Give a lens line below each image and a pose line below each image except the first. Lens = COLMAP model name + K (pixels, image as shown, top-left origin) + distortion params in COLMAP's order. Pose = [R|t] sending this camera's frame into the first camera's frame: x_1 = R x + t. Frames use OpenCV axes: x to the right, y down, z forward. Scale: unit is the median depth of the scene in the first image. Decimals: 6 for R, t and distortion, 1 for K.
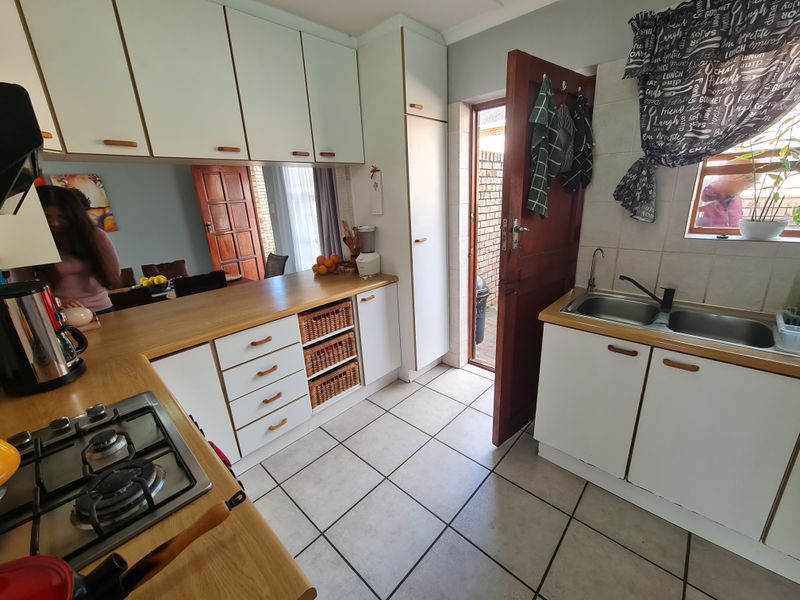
lens RADIAL K [[328.8, 0, 402.2], [0, 328.8, 292.8], [0, 0, 1]] dist [0.000422, 0.000153]
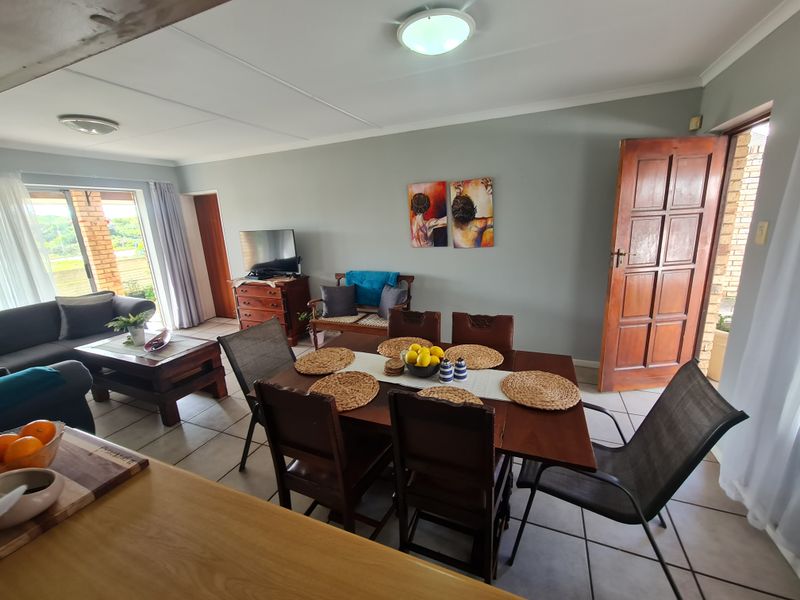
lens RADIAL K [[328.8, 0, 404.4], [0, 328.8, 298.0], [0, 0, 1]] dist [0.000422, 0.000153]
pose [[0.549822, 0.215007, -0.807135, -0.303727], [-0.224787, 0.968742, 0.104931, -0.102642], [0.804467, 0.123740, 0.580966, 0.369818]]
